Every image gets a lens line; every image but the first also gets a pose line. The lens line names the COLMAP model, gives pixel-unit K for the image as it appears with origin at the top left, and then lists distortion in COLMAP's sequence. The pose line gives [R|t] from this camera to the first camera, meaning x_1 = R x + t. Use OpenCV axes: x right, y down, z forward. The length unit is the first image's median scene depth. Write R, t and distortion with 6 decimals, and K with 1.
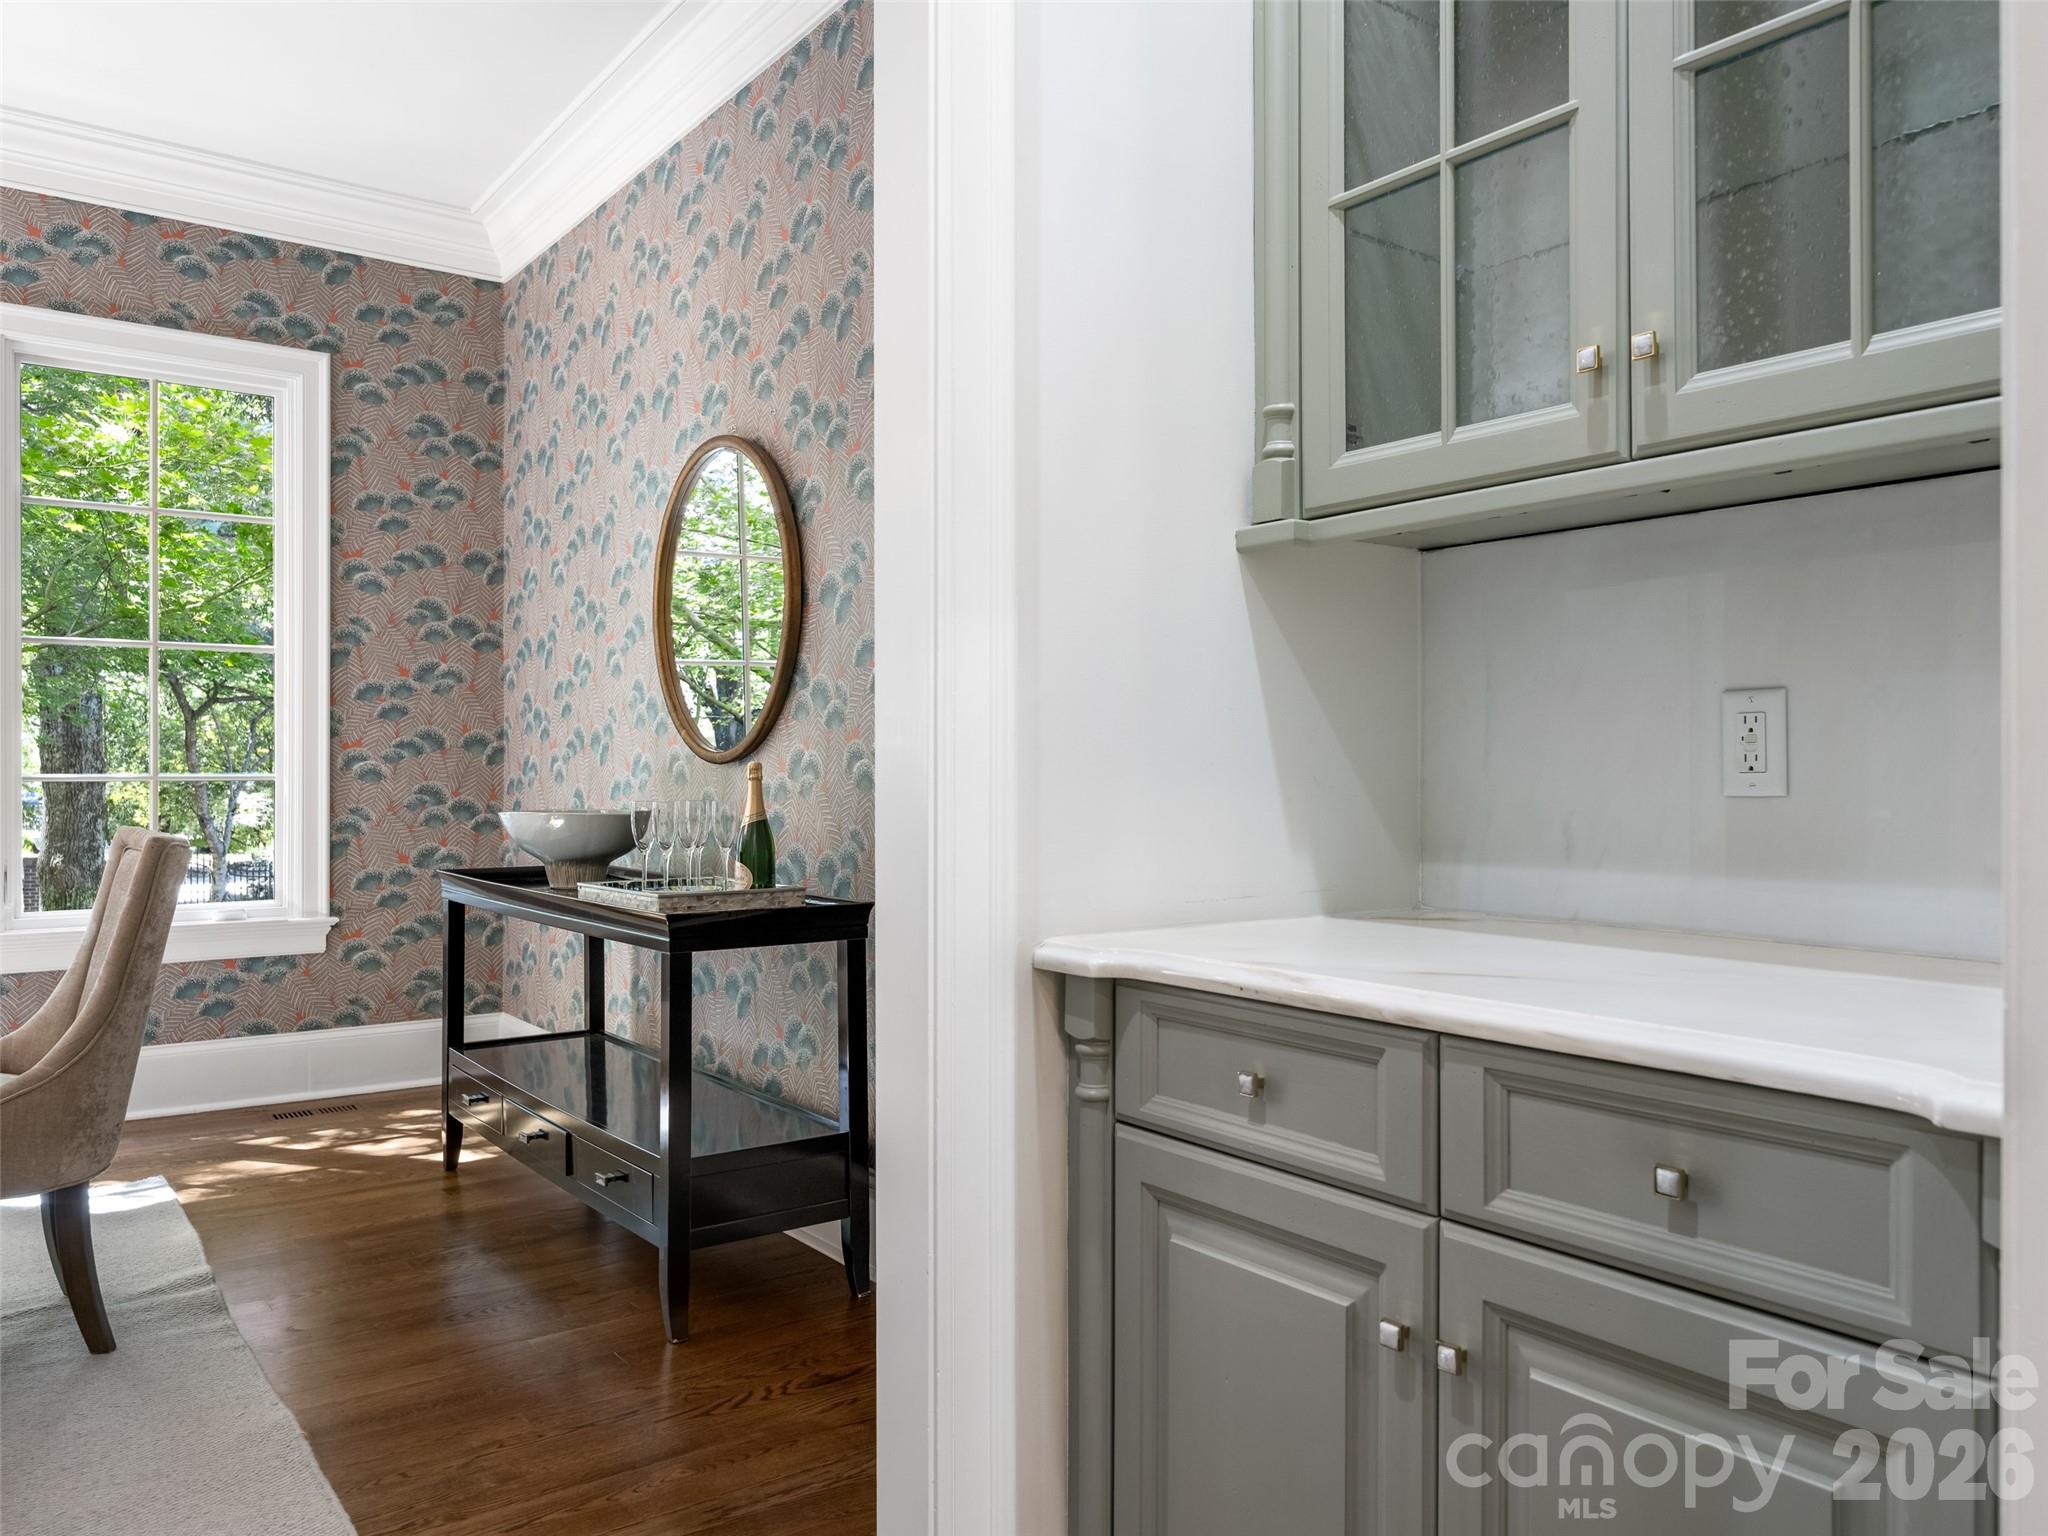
lens RADIAL K [[1492.0, 0, 1019.3], [0, 1492.0, 771.6], [0, 0, 1]] dist [0.013704, 0.006729]
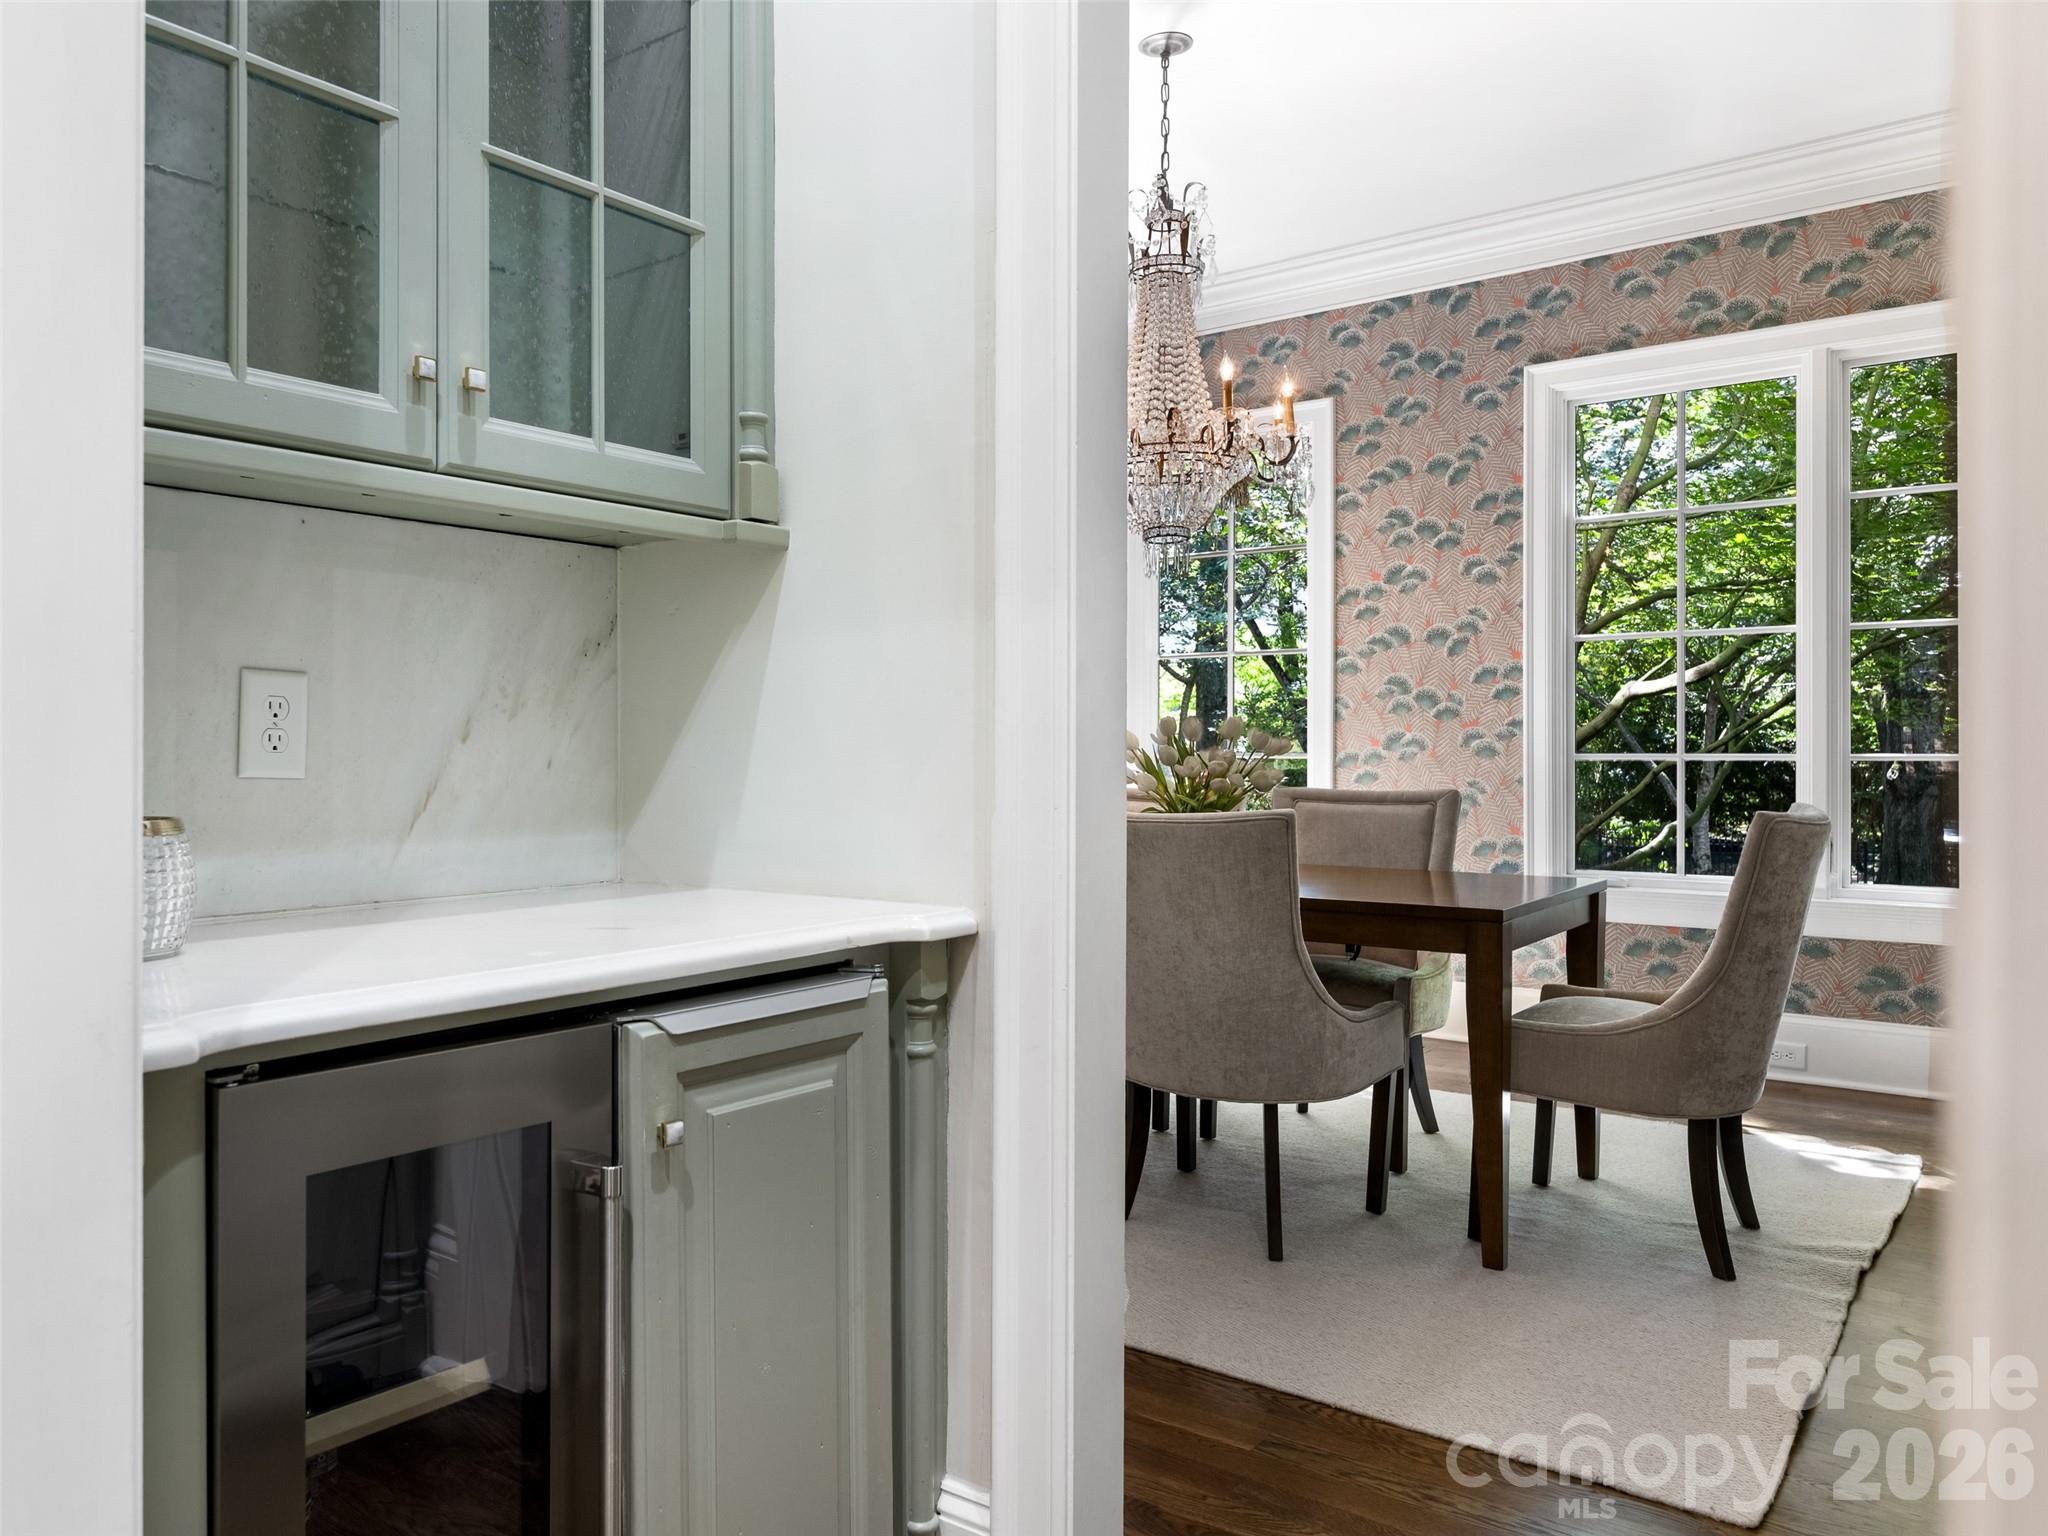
lens RADIAL K [[1465.3, 0, 1021.5], [0, 1465.3, 758.7], [0, 0, 1]] dist [0.004584, 0.006024]
pose [[0.292682, 0.009283, -0.956165, 0.321365], [-0.002756, 0.999957, 0.008865, -0.001729], [0.956206, 0.000041, 0.292695, 0.242679]]
